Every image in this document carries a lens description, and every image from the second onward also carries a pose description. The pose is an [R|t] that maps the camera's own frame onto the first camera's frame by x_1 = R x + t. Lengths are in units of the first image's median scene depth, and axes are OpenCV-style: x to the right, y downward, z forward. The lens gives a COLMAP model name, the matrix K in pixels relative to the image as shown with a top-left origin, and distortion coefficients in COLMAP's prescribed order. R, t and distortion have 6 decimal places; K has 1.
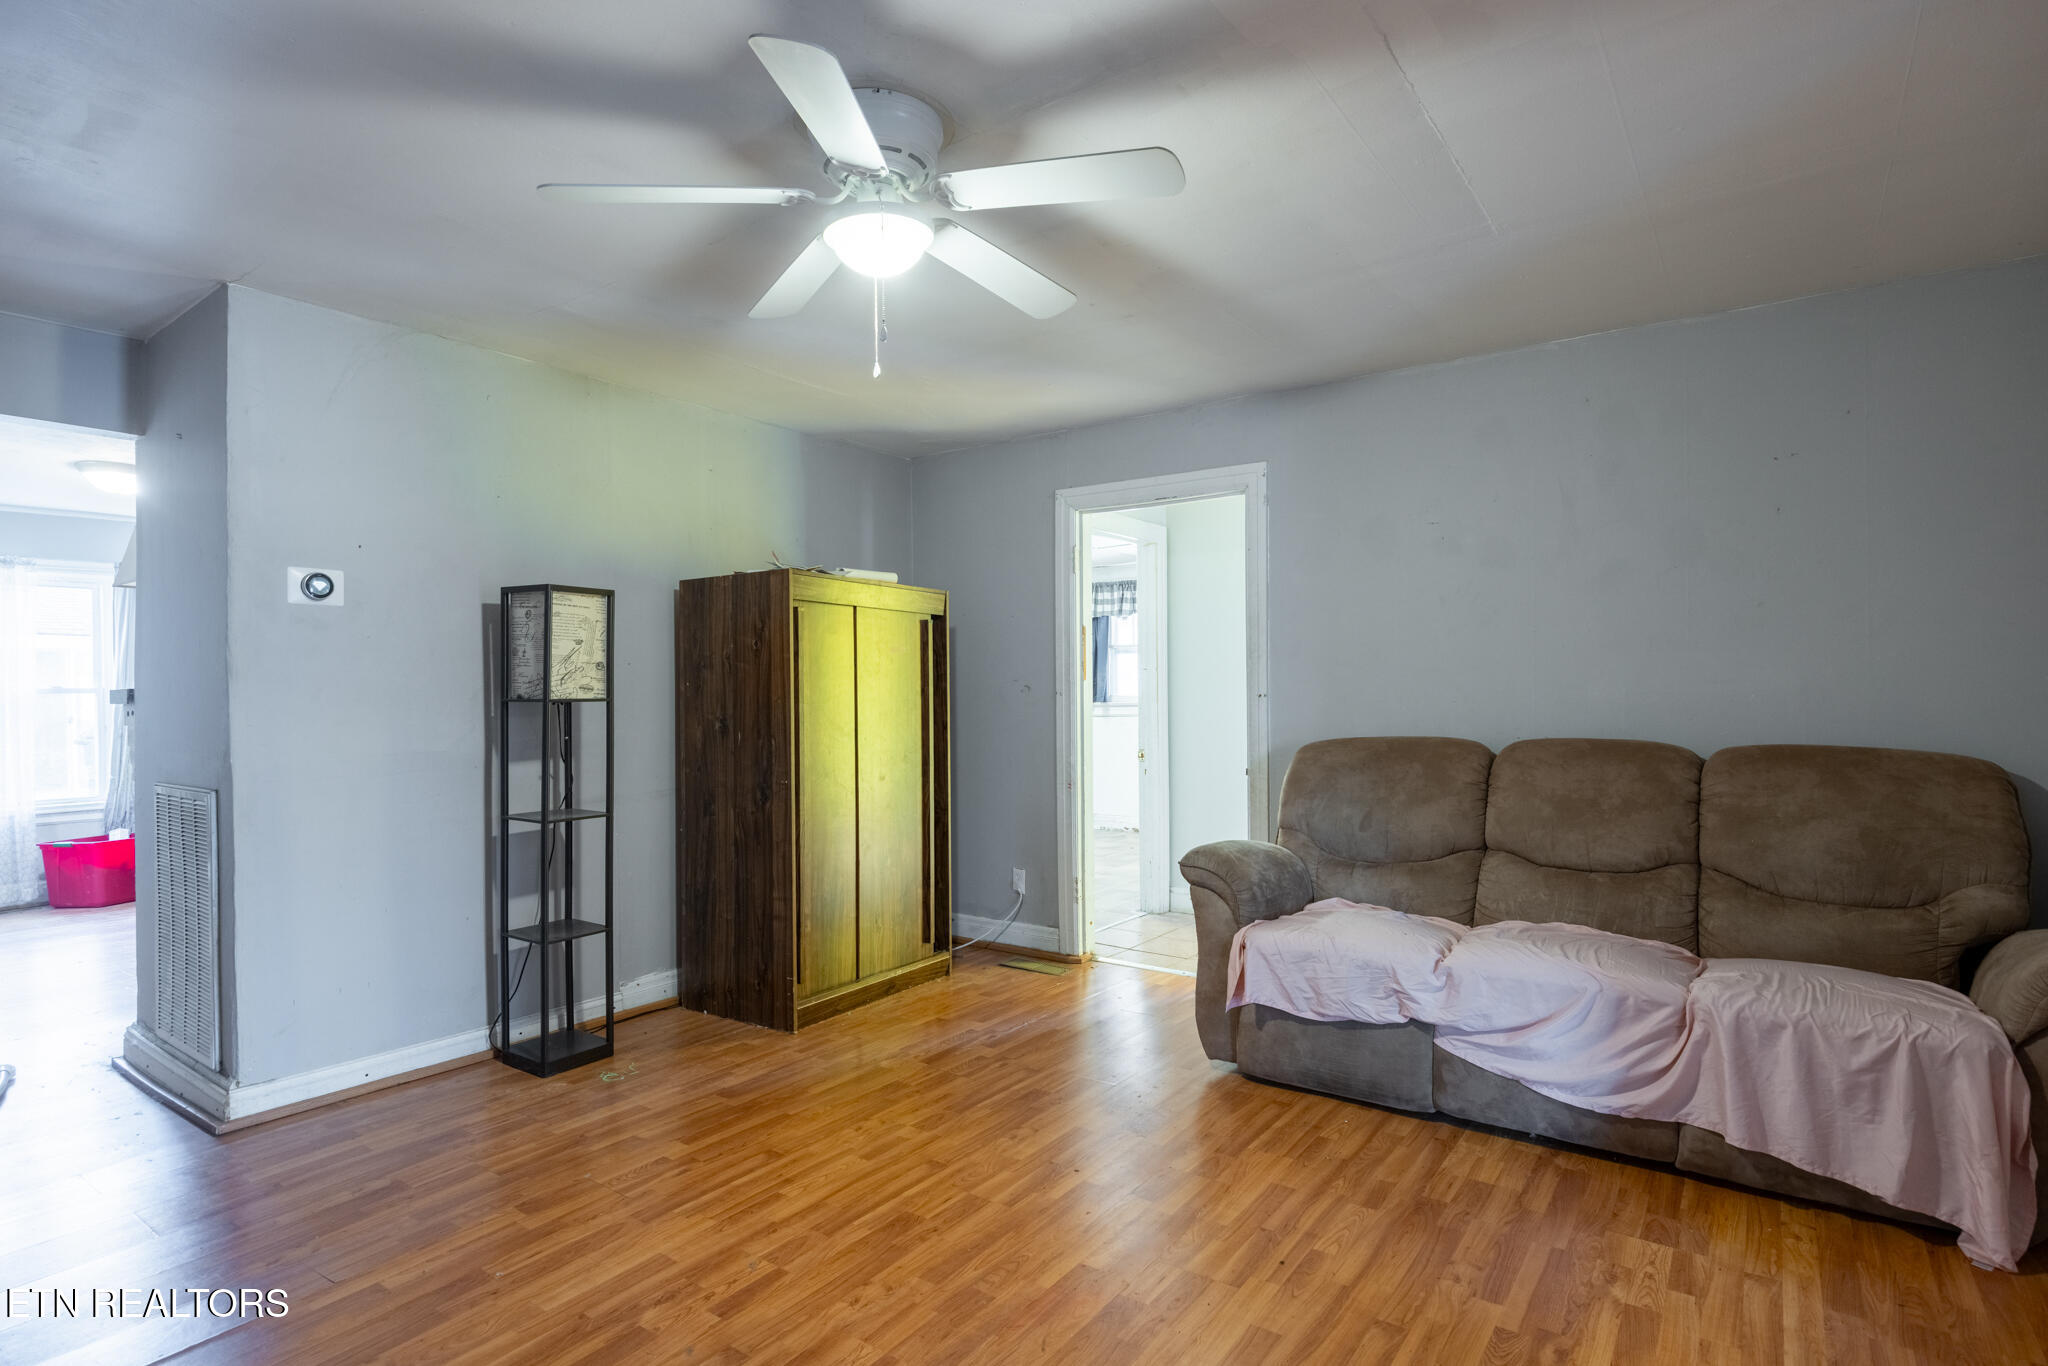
lens RADIAL K [[1048.9, 0, 1023.6], [0, 1048.9, 700.2], [0, 0, 1]] dist [-0.003081, 0.000050]
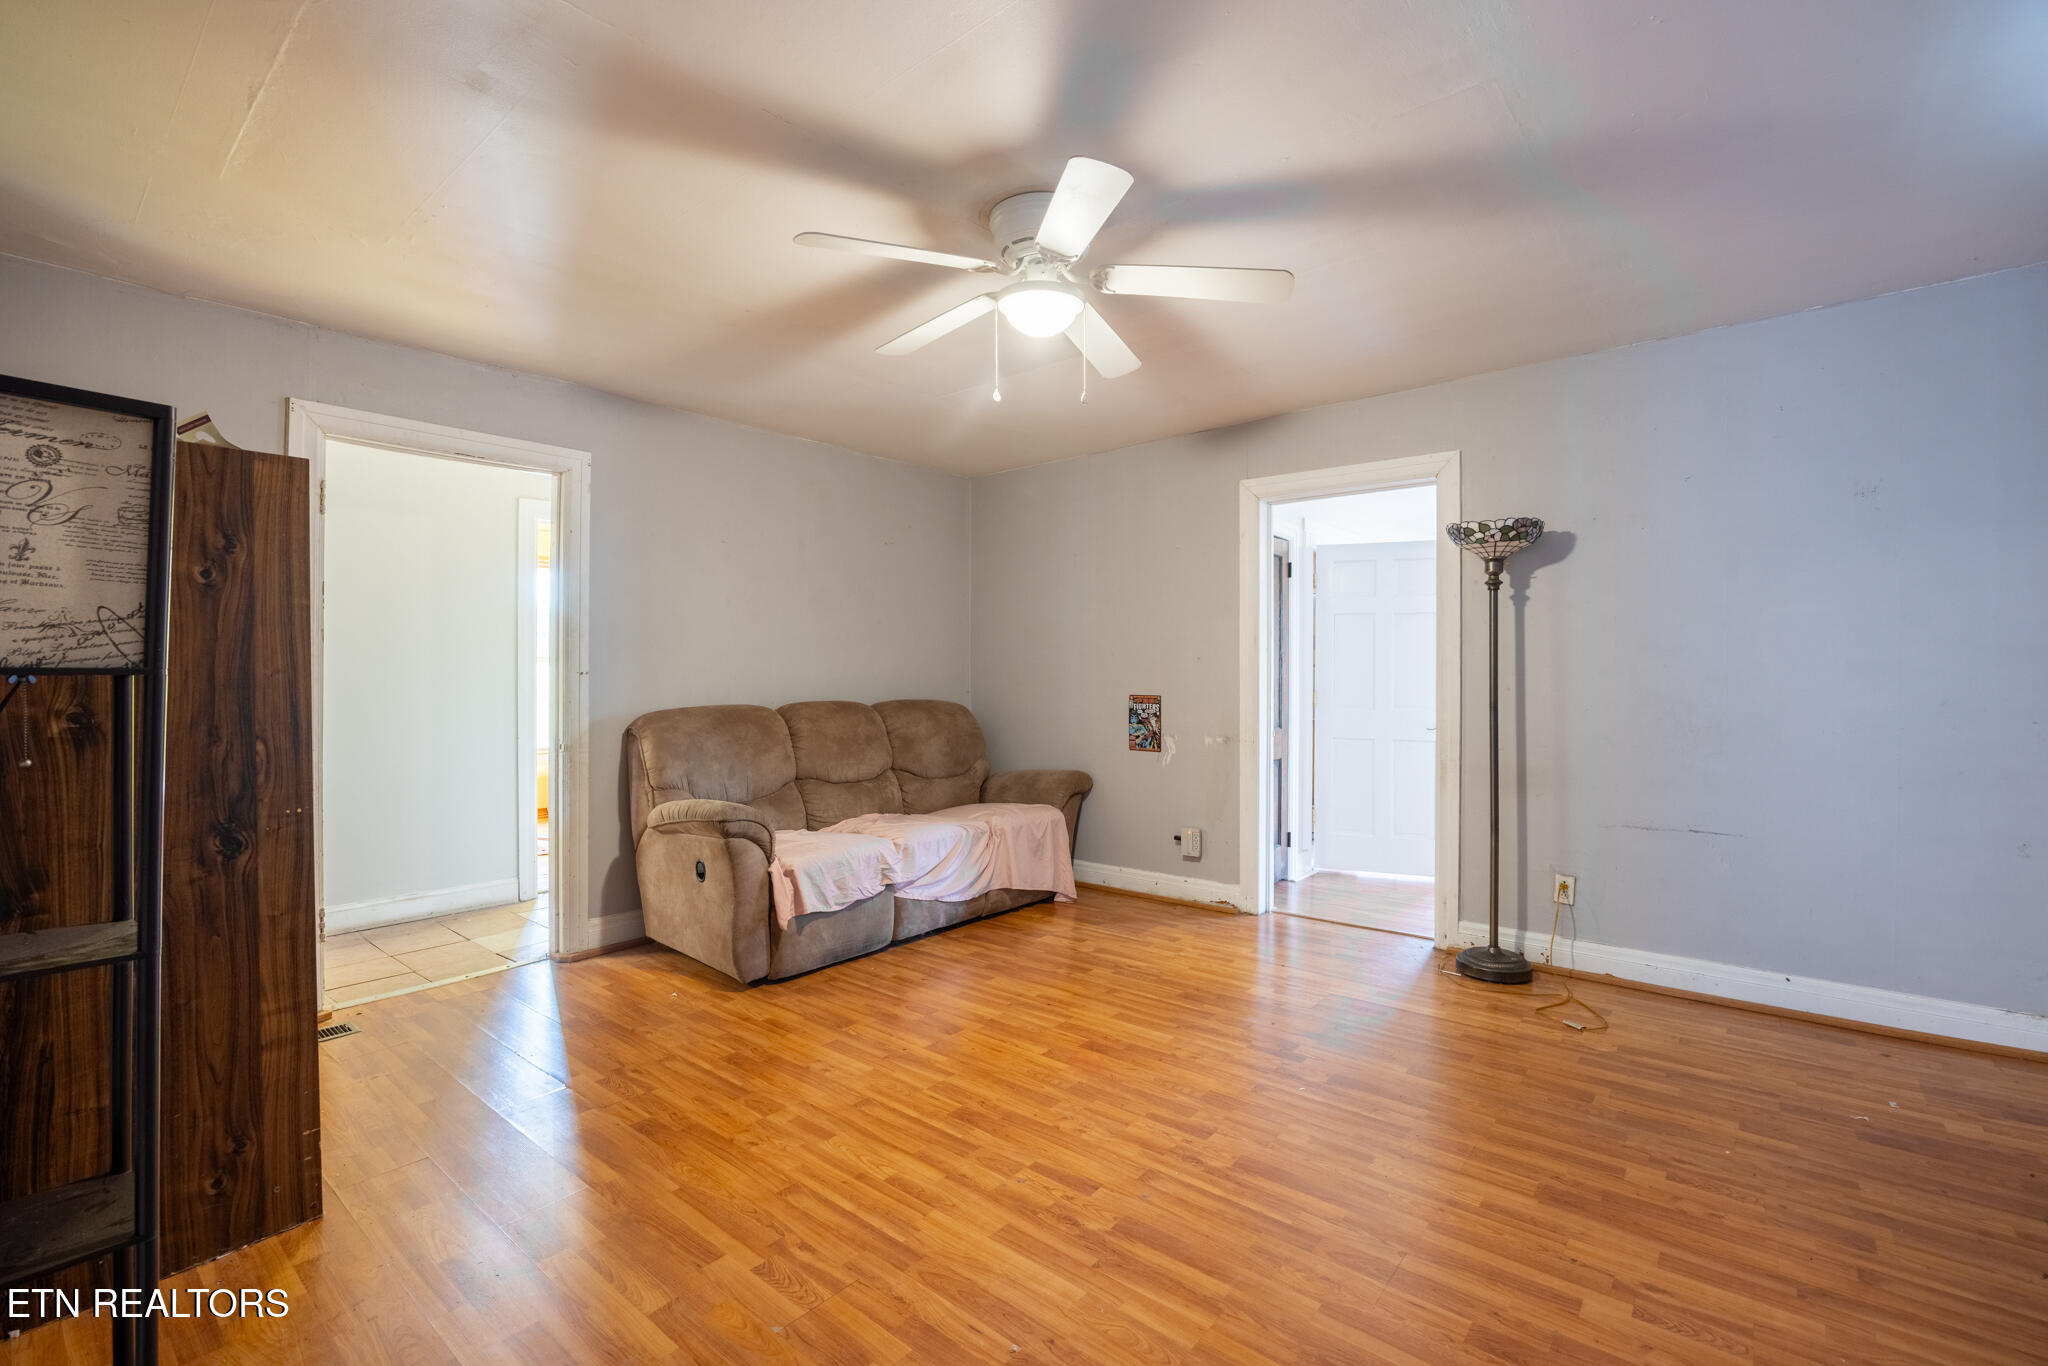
lens RADIAL K [[908.1, 0, 1024.0], [0, 908.1, 683.0], [0, 0, 1]] dist [-0.001694, -0.000460]
pose [[0.068368, -0.004147, 0.997652, -0.977903], [0.005910, 0.999976, 0.003752, 0.006901], [-0.997643, 0.005639, 0.068391, 0.746864]]
